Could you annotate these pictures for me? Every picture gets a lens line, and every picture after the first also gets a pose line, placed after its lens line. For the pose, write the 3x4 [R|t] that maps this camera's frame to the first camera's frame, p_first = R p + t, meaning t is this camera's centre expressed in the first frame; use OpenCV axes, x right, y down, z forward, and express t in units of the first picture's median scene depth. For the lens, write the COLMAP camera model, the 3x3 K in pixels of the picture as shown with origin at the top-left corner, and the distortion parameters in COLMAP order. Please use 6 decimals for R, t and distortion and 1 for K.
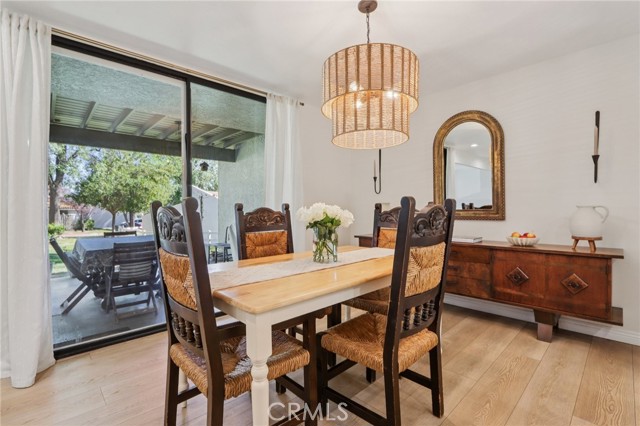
lens RADIAL K [[300.0, 0, 319.3], [0, 300.0, 213.9], [0, 0, 1]] dist [-0.014417, -0.000097]
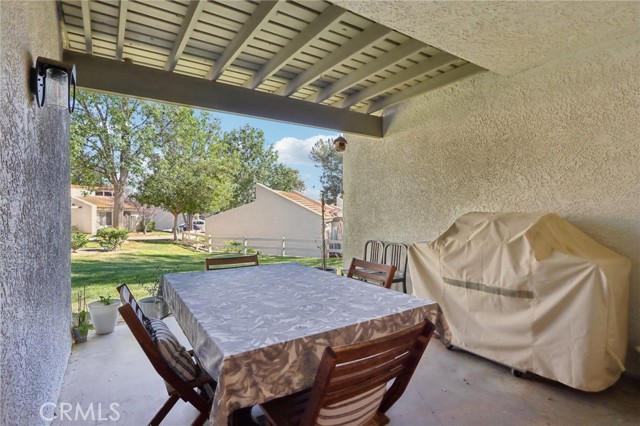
lens RADIAL K [[328.1, 0, 320.0], [0, 328.1, 213.0], [0, 0, 1]] dist [-0.001036, 0.000036]
pose [[0.984624, 0.002368, -0.174673, -0.079989], [-0.003419, 0.999978, -0.005713, -0.003478], [0.174656, 0.006222, 0.984610, 0.086434]]
